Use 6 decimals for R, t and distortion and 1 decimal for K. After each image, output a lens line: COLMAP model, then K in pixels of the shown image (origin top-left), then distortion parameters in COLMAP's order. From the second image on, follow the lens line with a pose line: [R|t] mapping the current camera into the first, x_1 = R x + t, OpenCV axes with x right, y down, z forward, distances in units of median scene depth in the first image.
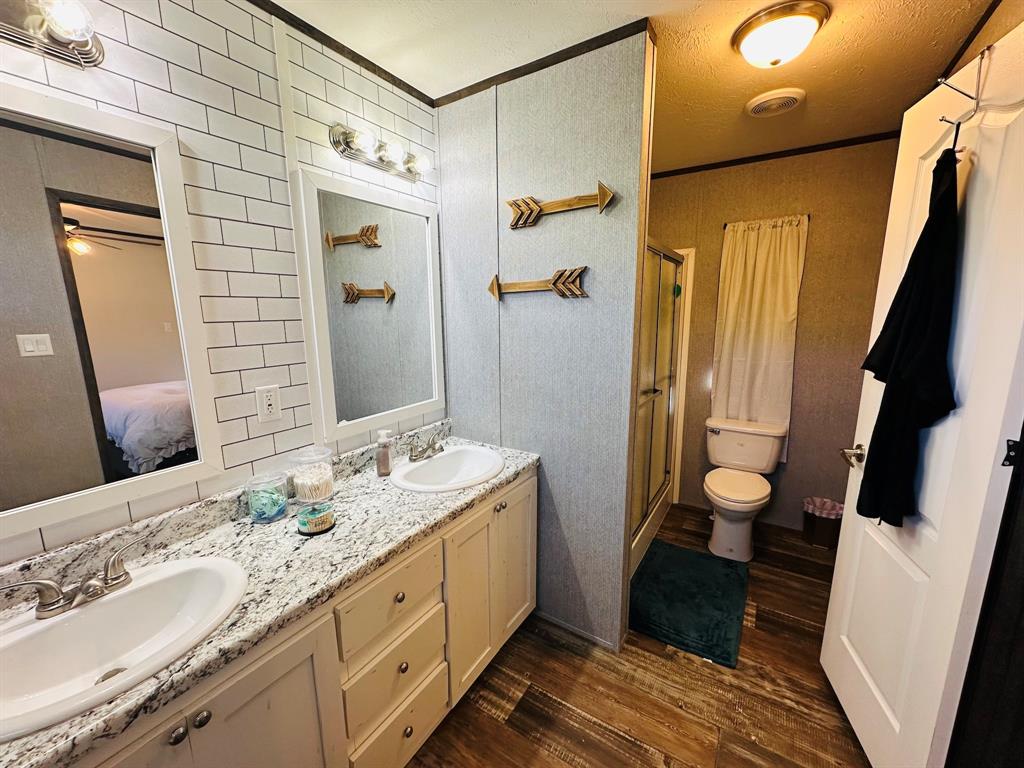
lens RADIAL K [[407.8, 0, 512.5], [0, 407.8, 384.8], [0, 0, 1]] dist [0.000259, 0.000368]
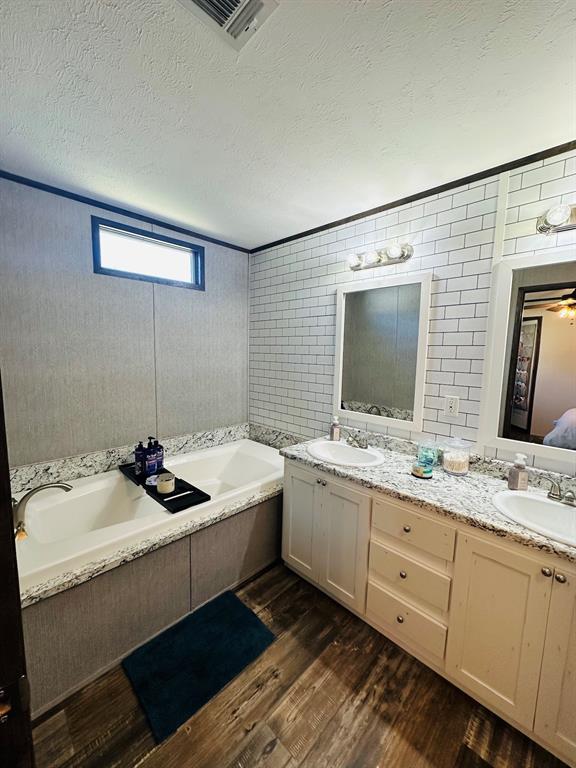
lens RADIAL K [[305.8, 0, 287.0], [0, 305.8, 384.3], [0, 0, 1]] dist [0.000259, 0.000368]
pose [[-0.202682, 0.114252, -0.972557, 0.841884], [-0.193641, 0.968882, 0.154176, -0.115394], [0.959908, 0.219575, -0.174251, 0.569489]]
